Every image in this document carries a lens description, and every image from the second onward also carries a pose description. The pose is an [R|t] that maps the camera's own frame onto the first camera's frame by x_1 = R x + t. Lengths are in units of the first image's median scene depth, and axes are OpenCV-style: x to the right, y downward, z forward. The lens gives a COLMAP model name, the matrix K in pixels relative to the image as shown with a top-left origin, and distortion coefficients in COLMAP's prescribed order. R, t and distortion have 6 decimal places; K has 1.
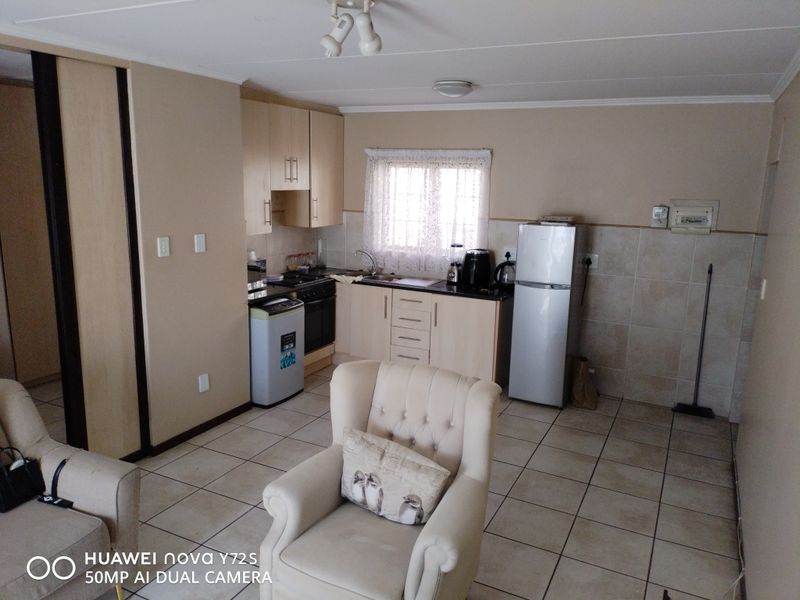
lens RADIAL K [[598.8, 0, 400.0], [0, 598.8, 300.0], [0, 0, 1]] dist [0.074522, -0.095175]
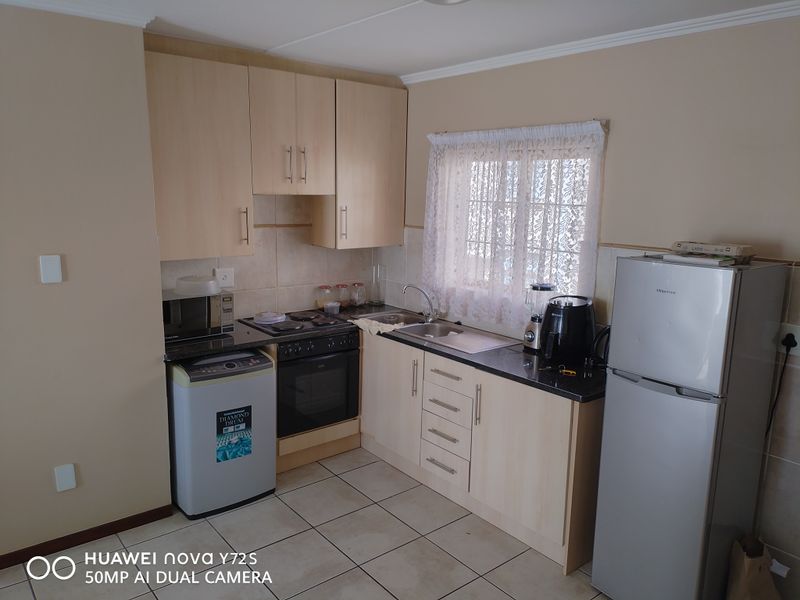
lens RADIAL K [[598.8, 0, 400.0], [0, 598.8, 300.0], [0, 0, 1]] dist [0.074522, -0.095175]
pose [[0.911591, 0.068509, -0.405349, 0.212197], [-0.079221, 0.996810, -0.009689, -0.063120], [0.403393, 0.040945, 0.914110, 0.411550]]
